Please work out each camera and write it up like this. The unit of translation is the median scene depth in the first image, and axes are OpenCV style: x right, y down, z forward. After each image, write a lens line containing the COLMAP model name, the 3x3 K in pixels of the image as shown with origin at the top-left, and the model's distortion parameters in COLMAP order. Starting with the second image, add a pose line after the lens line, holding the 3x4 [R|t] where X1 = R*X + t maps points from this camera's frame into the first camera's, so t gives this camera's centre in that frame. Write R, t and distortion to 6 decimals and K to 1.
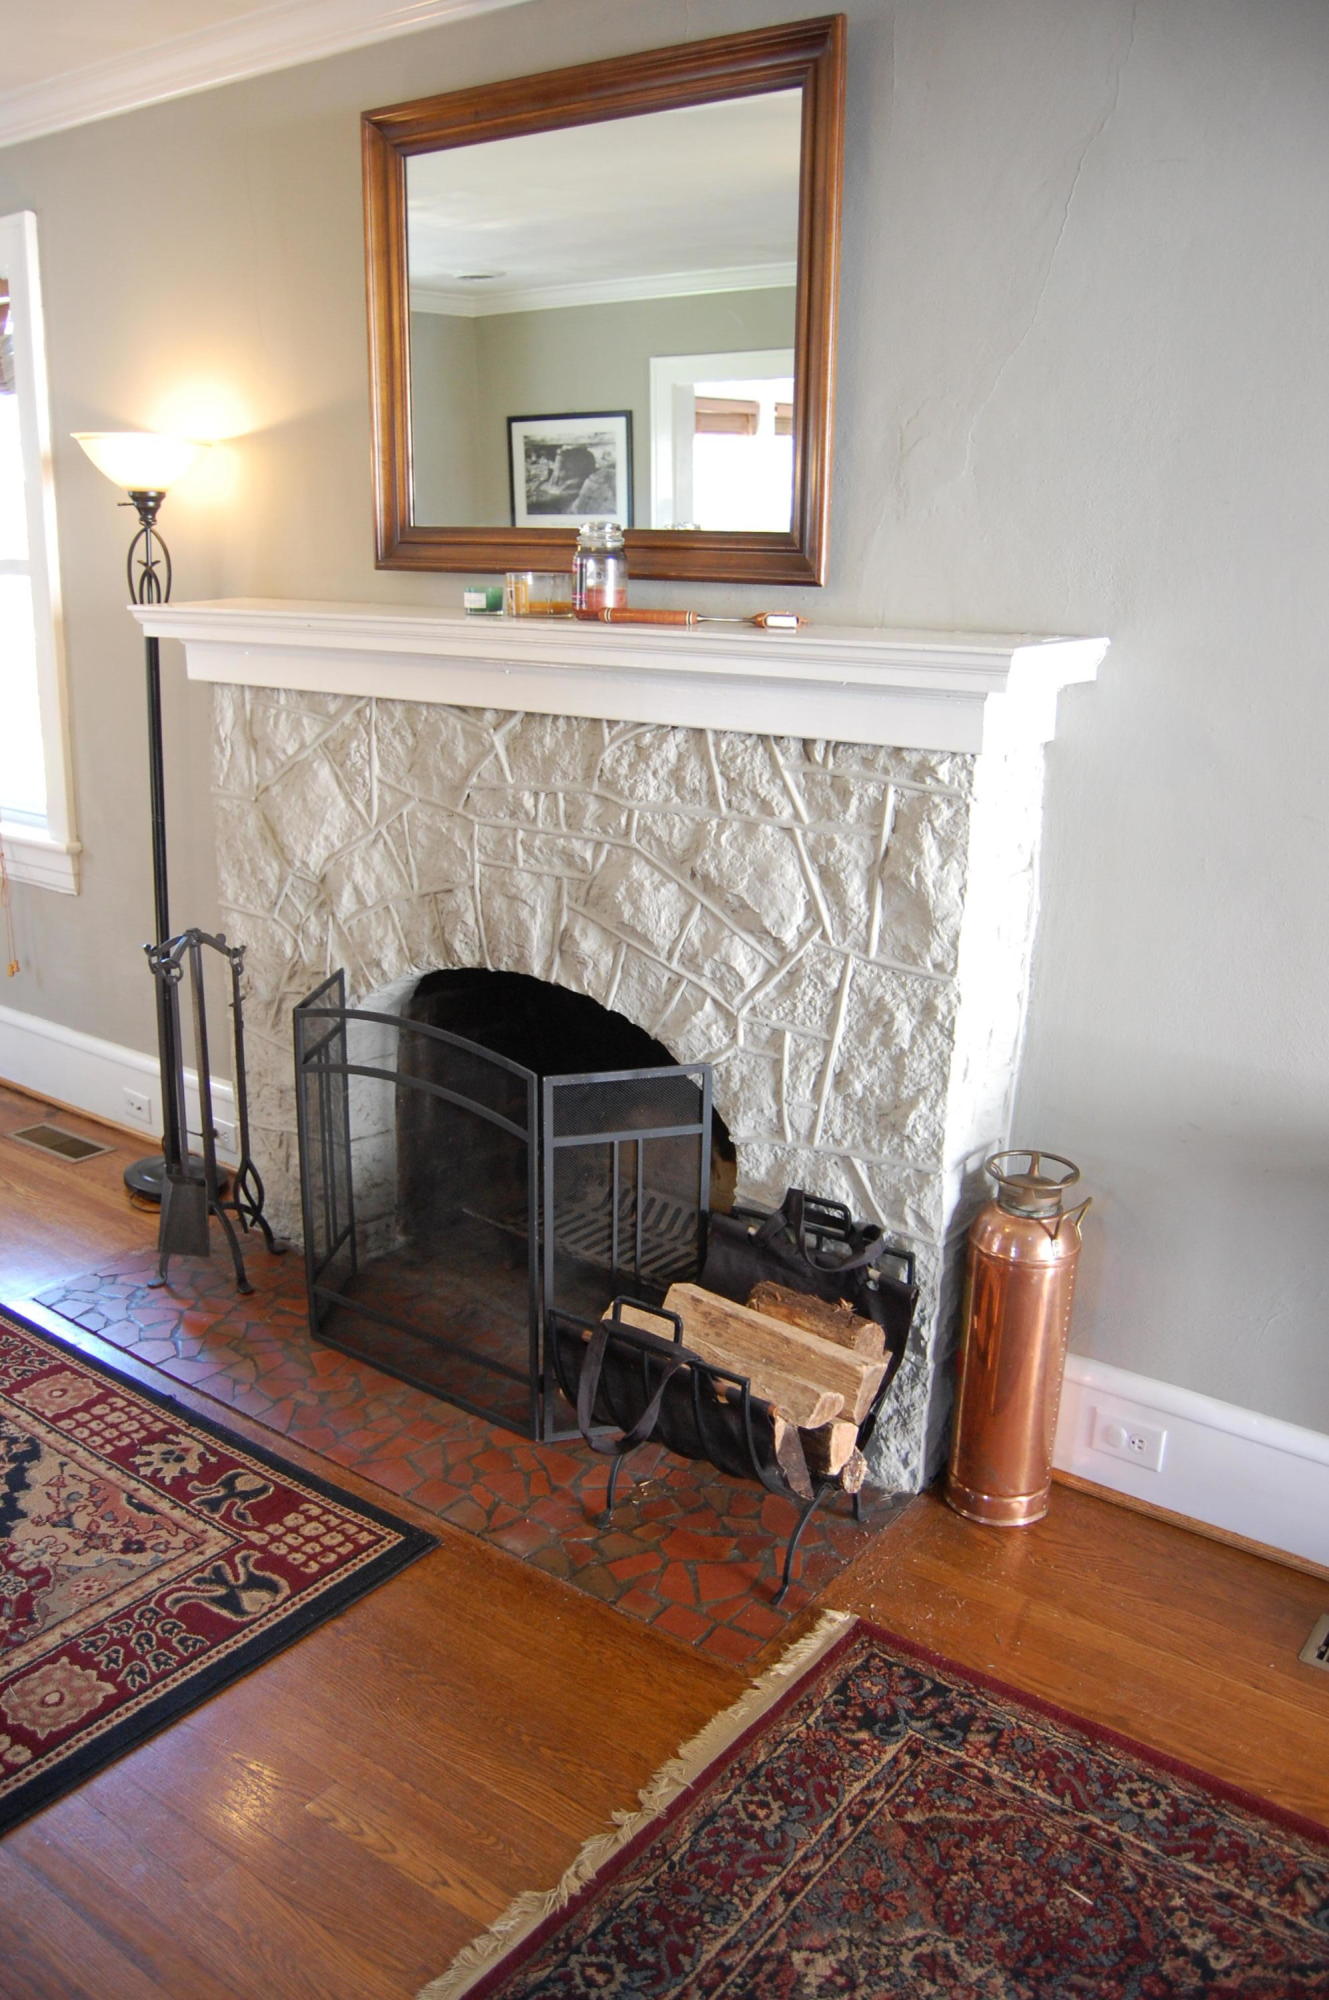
lens RADIAL K [[1566.0, 0, 662.0], [0, 1566.0, 1015.2], [0, 0, 1]] dist [-0.101019, 0.043134]
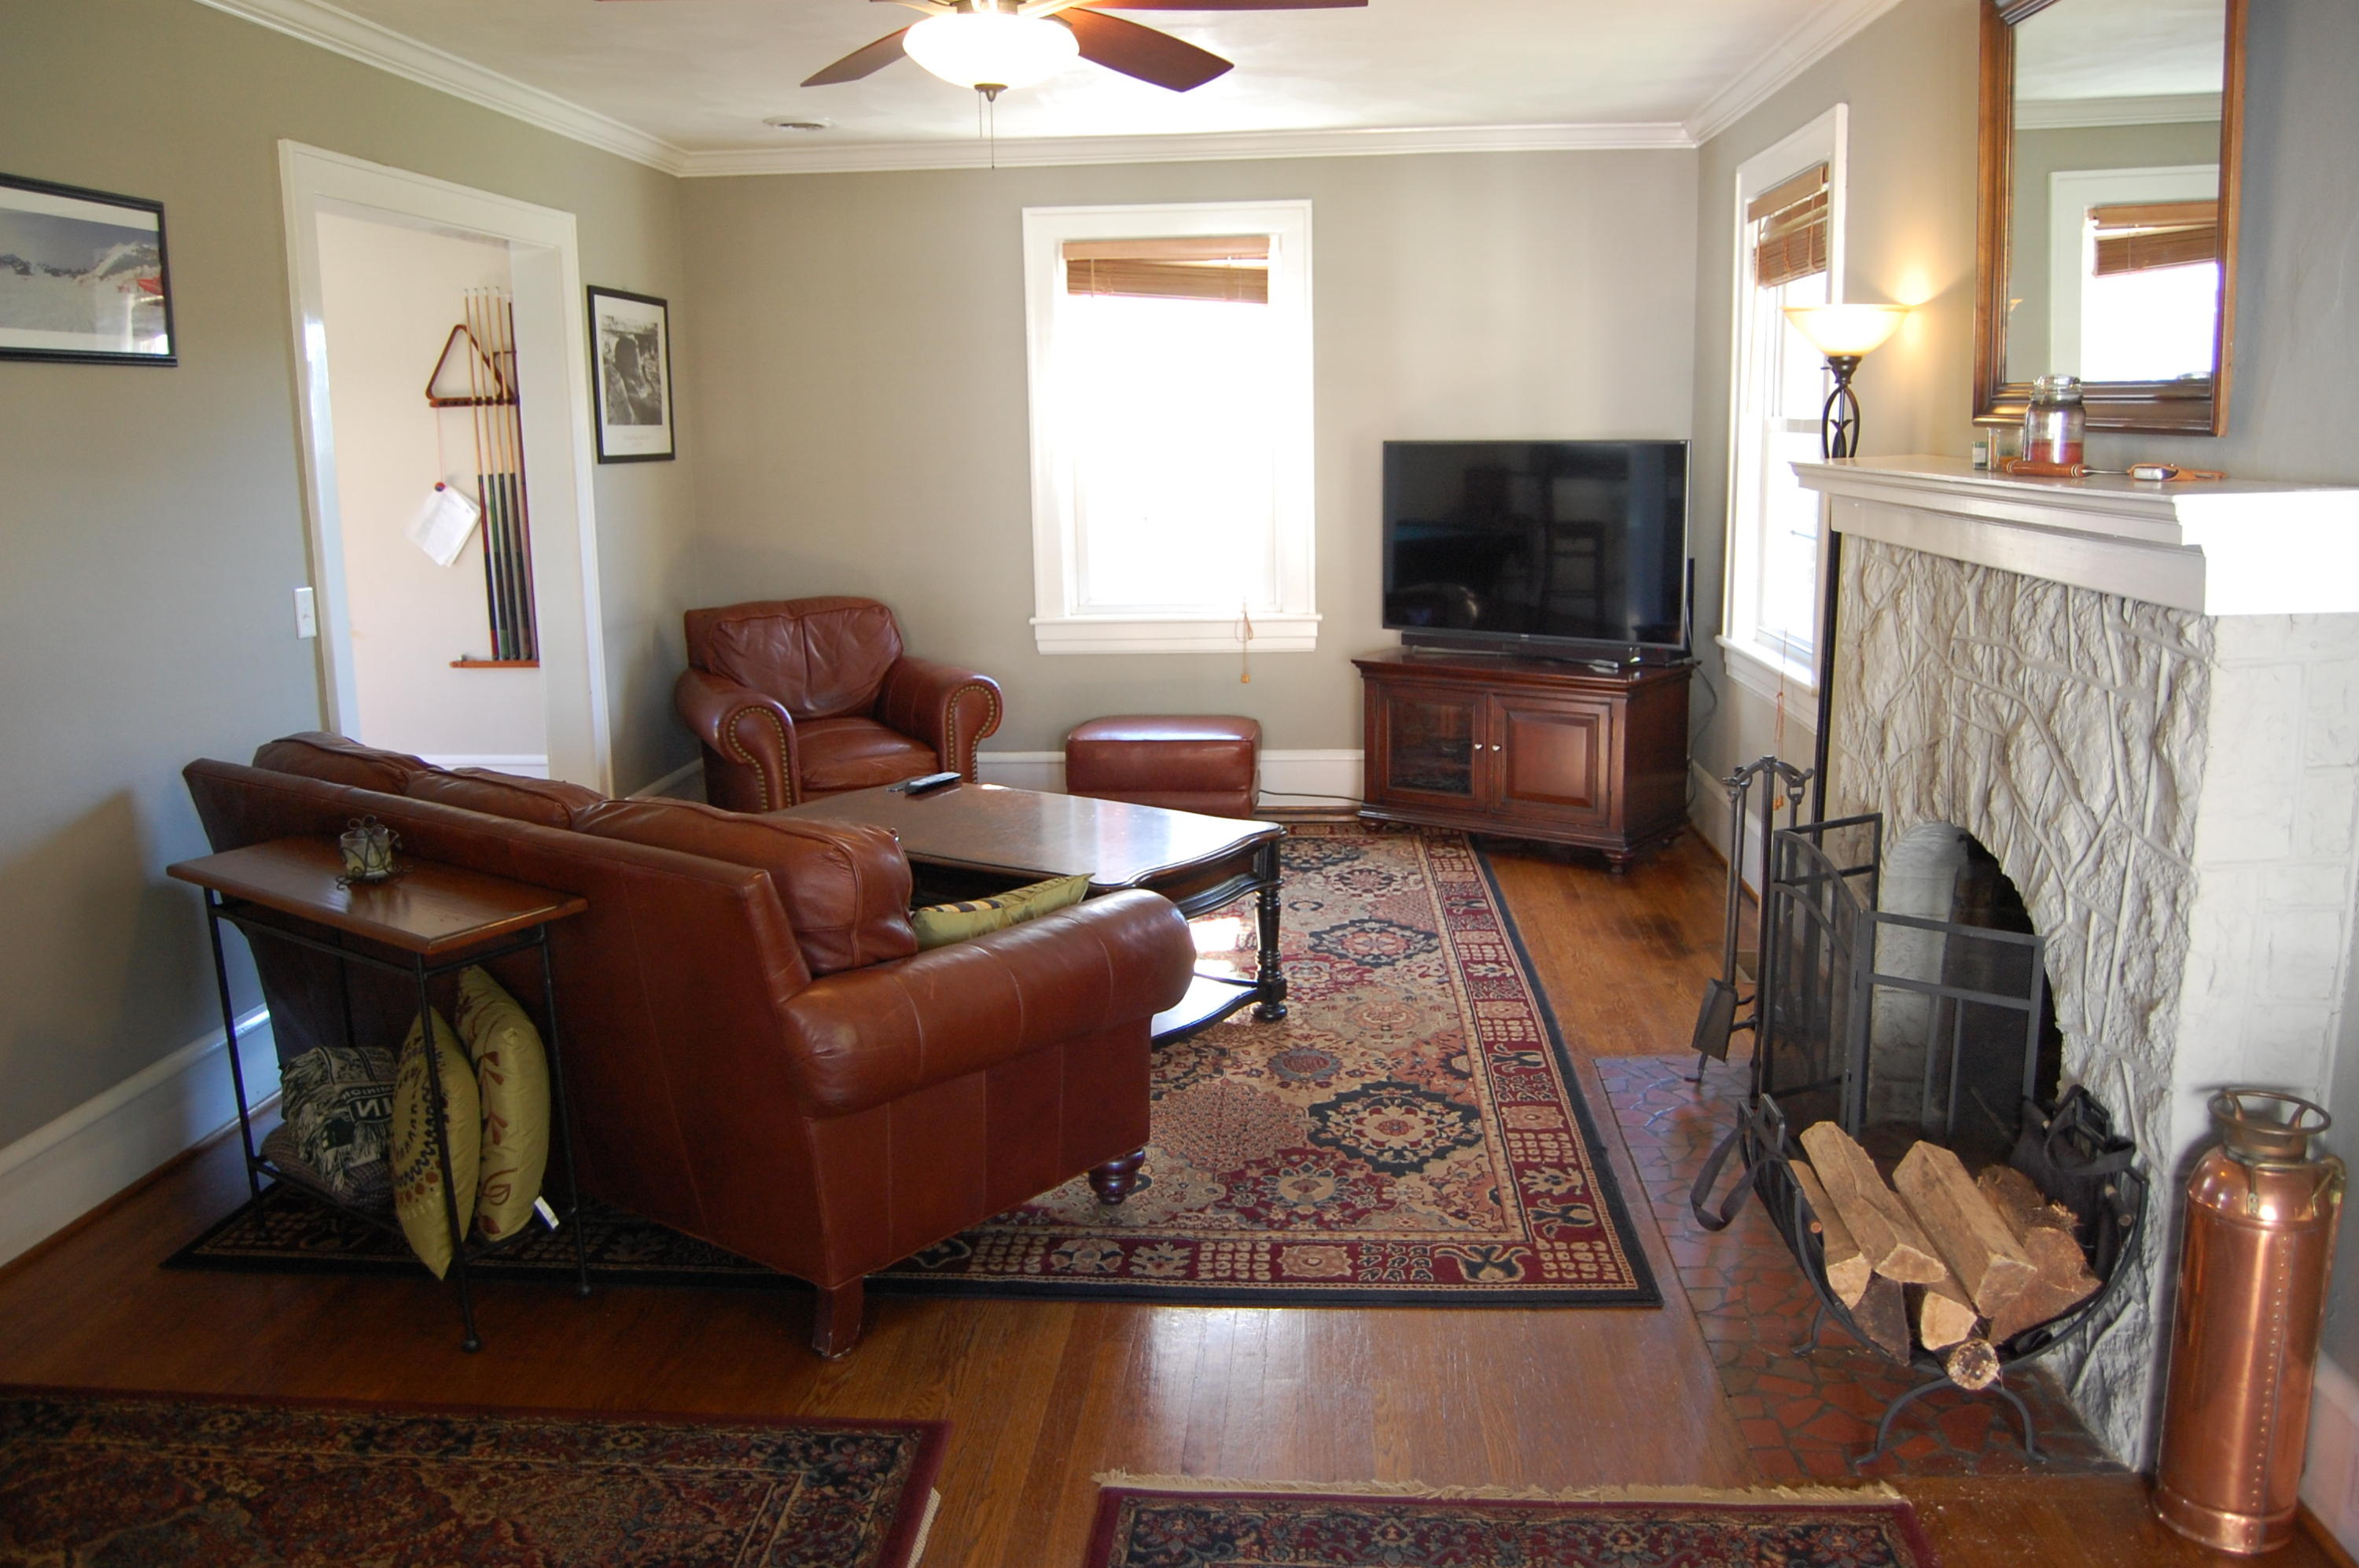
lens RADIAL K [[1847.1, 0, 1179.5], [0, 1847.1, 784.0], [0, 0, 1]] dist [-0.101019, 0.043134]
pose [[0.536944, 0.133691, -0.832957, 0.673738], [-0.210631, 0.977338, 0.021086, 0.028328], [0.816900, 0.164125, 0.552935, -0.040064]]
